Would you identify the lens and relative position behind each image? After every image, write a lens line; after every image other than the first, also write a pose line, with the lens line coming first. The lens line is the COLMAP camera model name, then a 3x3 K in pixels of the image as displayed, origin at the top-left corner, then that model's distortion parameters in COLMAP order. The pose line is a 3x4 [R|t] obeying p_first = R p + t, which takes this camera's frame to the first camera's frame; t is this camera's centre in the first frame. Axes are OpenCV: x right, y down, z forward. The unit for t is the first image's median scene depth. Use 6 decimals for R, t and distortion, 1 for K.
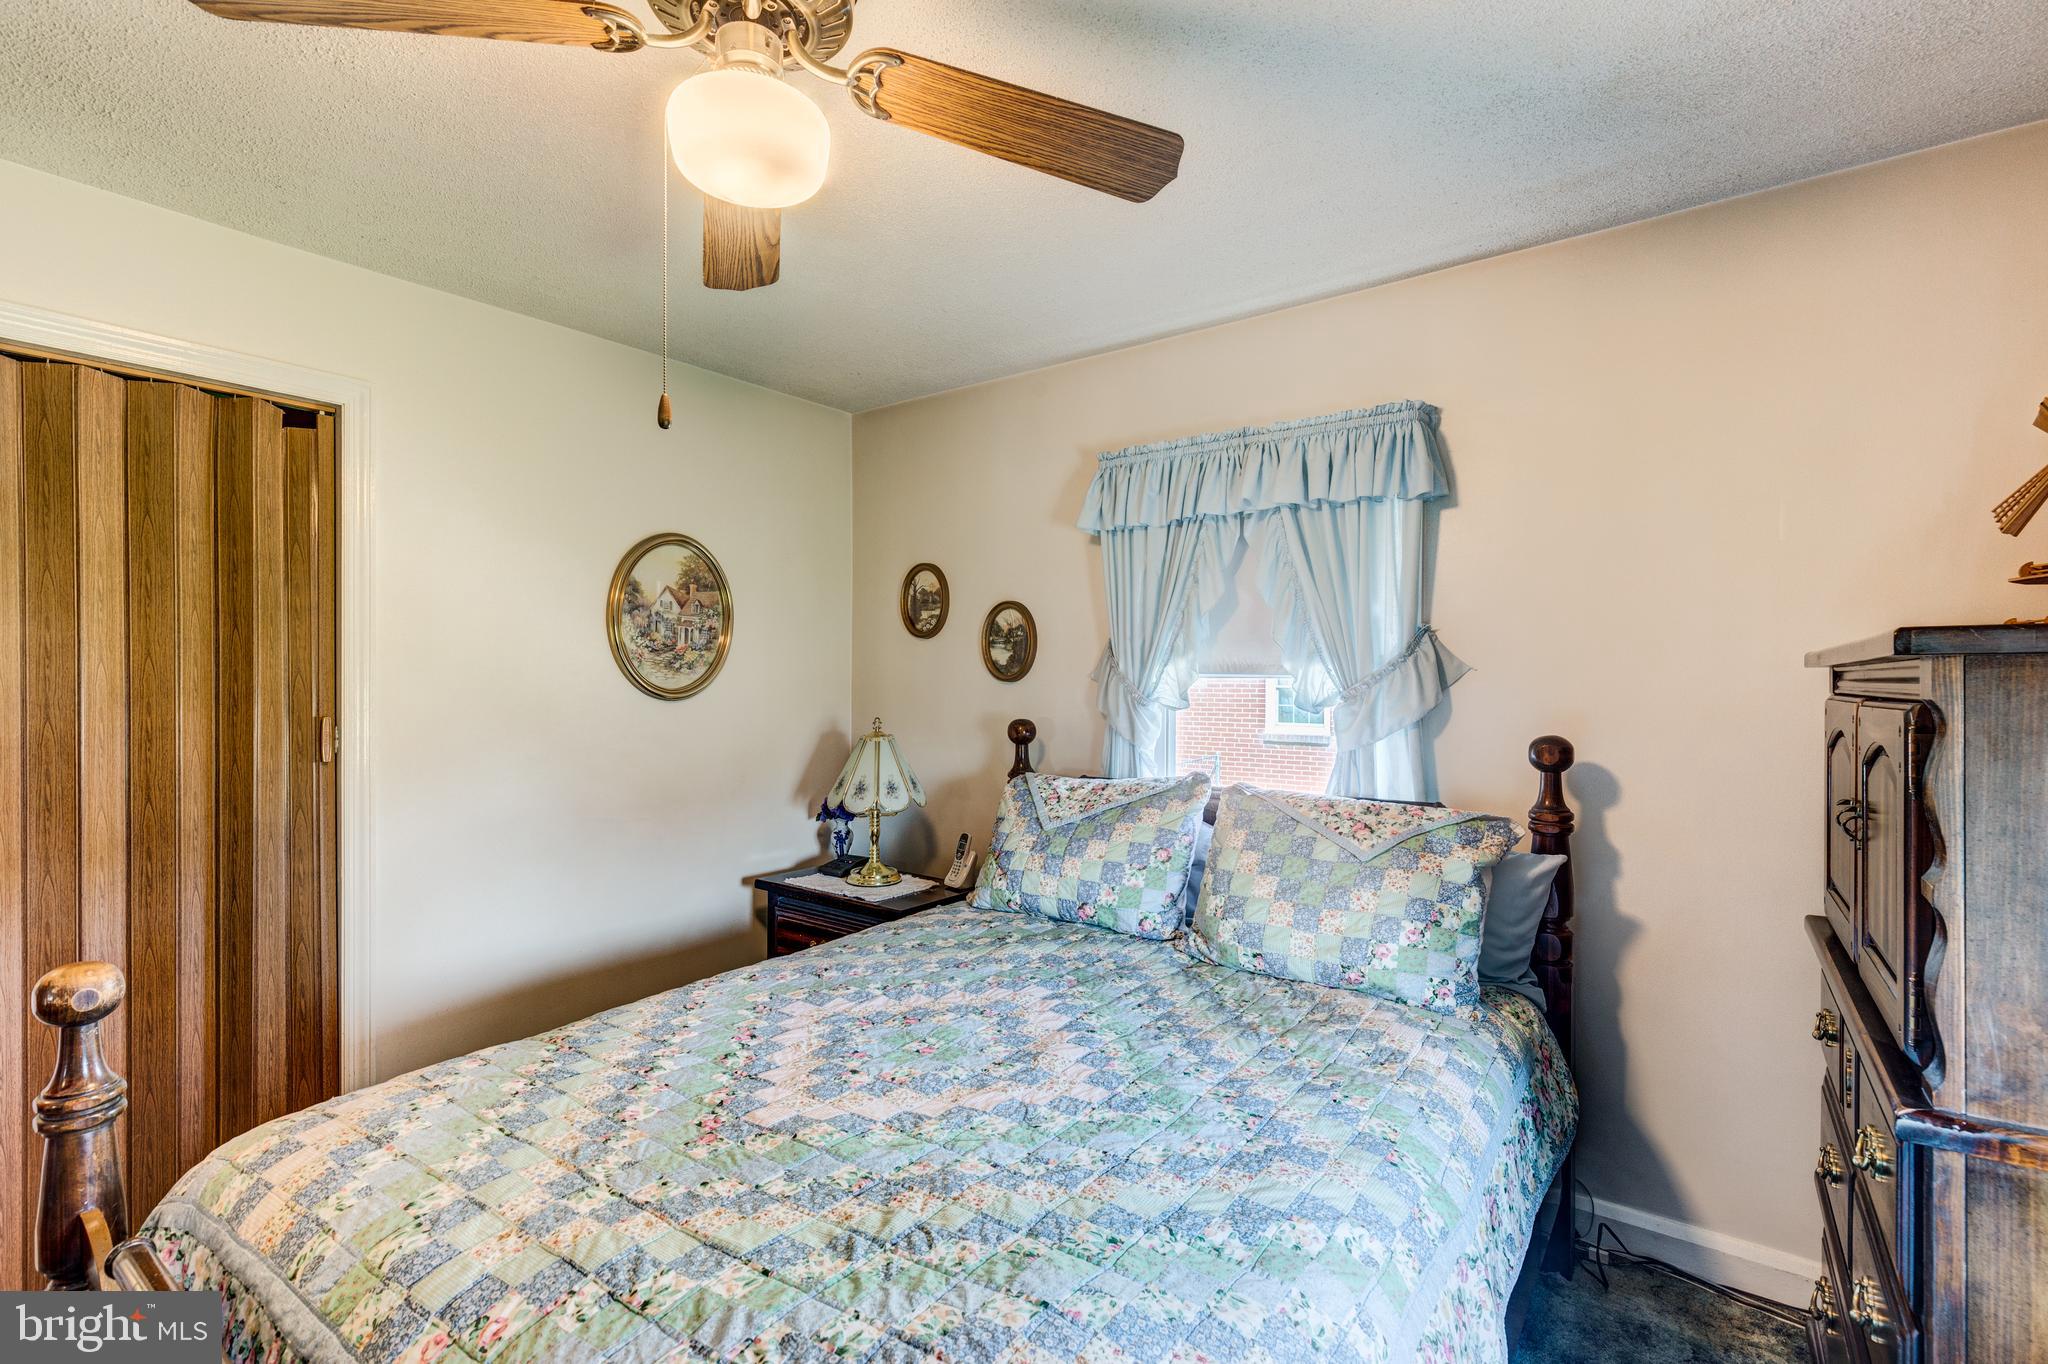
lens RADIAL K [[937.6, 0, 1024.7], [0, 937.6, 687.2], [0, 0, 1]] dist [0.009366, -0.000035]
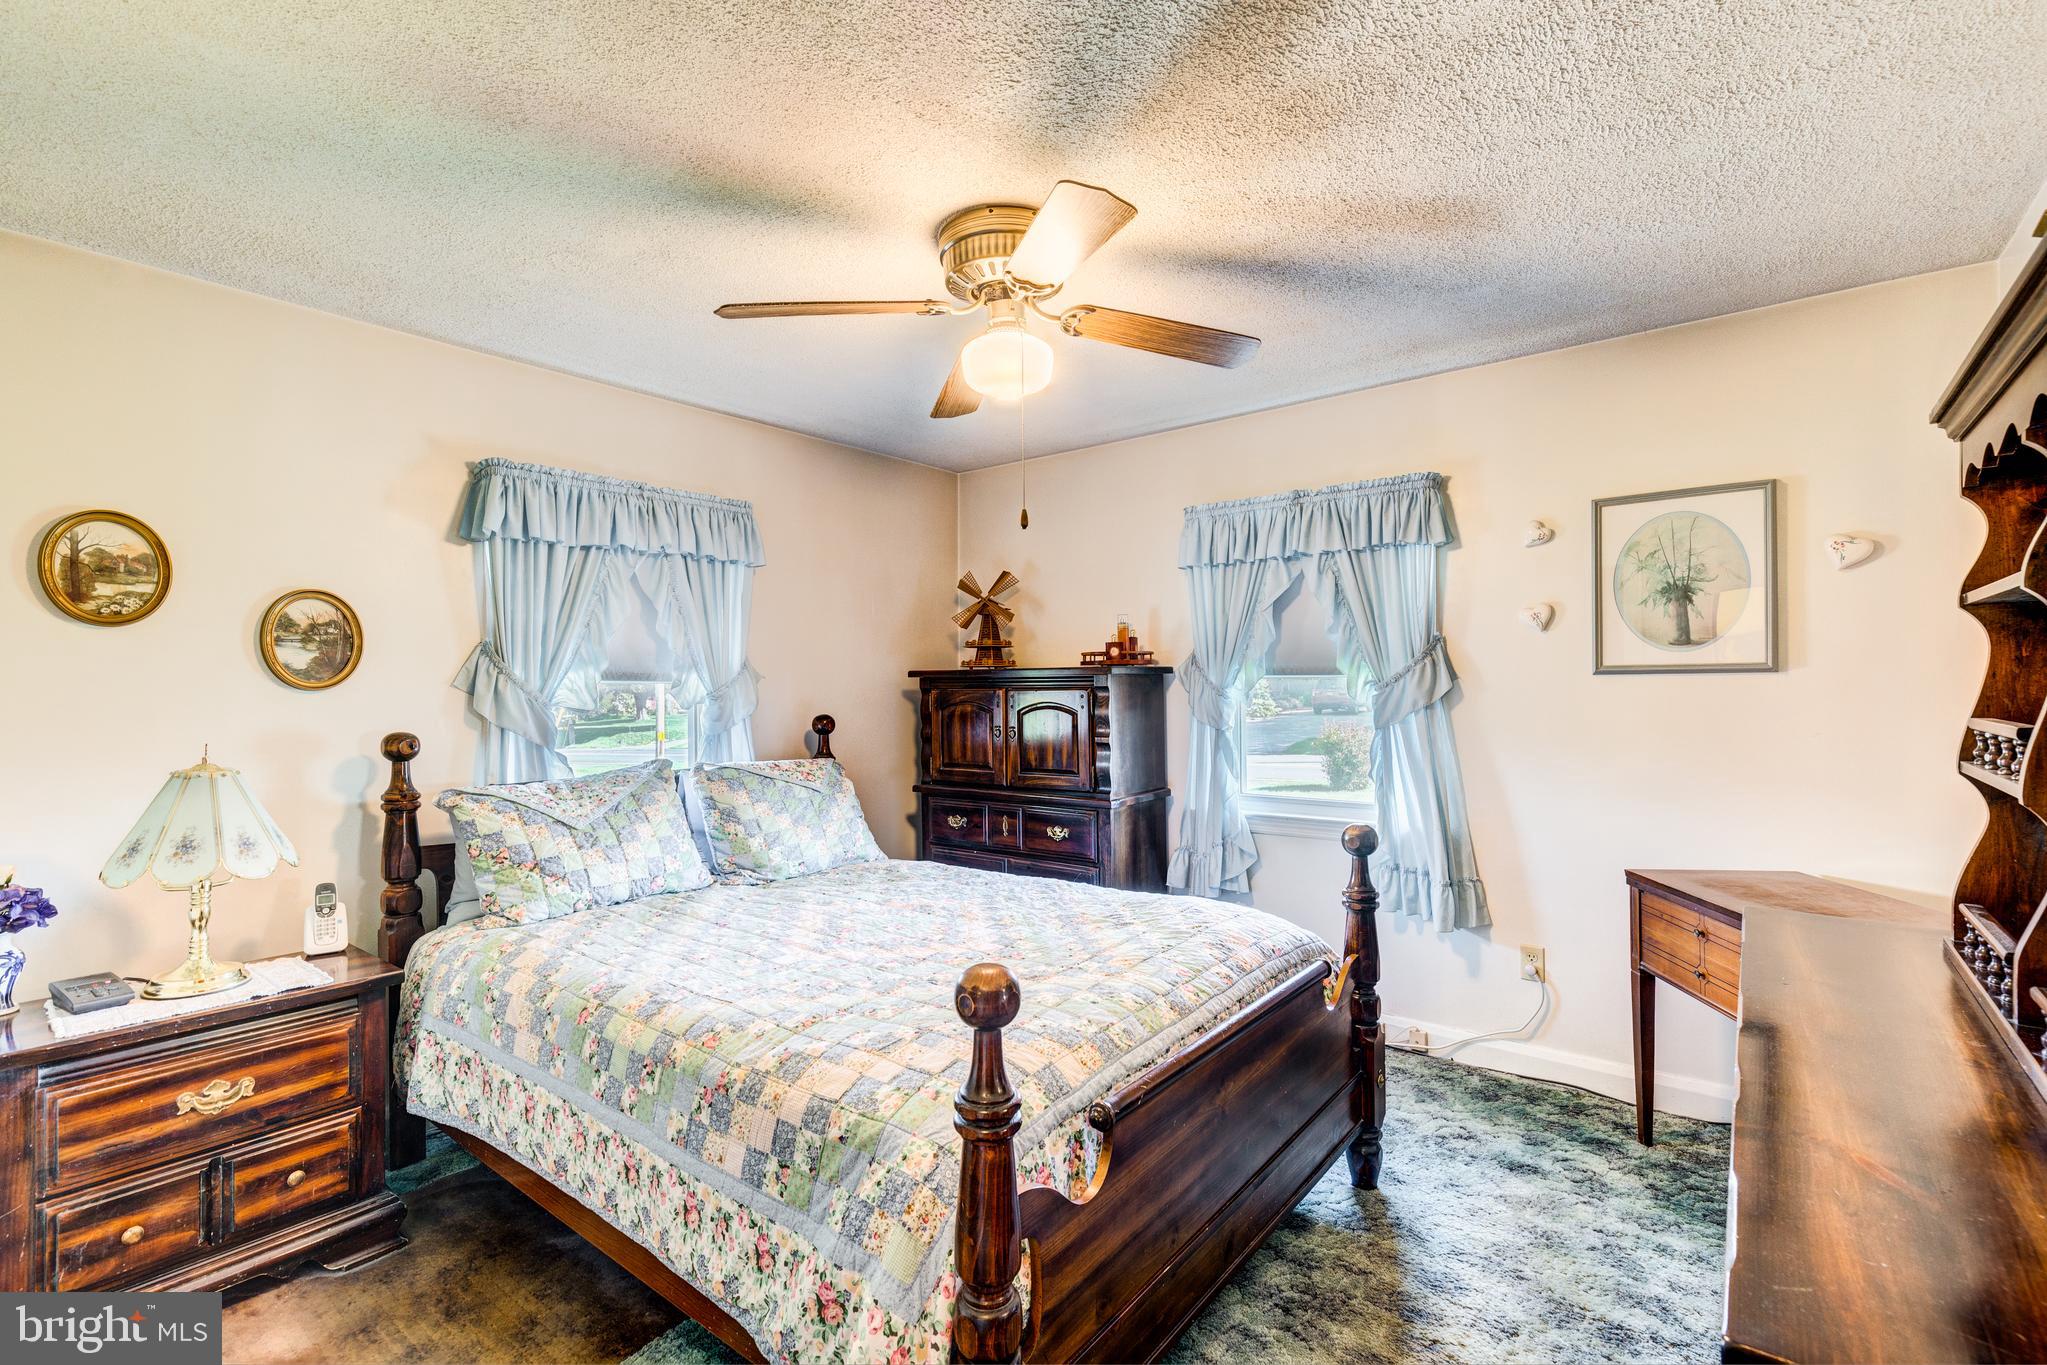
lens RADIAL K [[912.1, 0, 1030.3], [0, 912.1, 685.0], [0, 0, 1]] dist [0.006666, -0.000451]
pose [[0.027465, 0.000146, 0.999623, -0.808904], [0.017516, 0.999846, -0.000628, 0.000668], [-0.999469, 0.017527, 0.027459, 0.383778]]
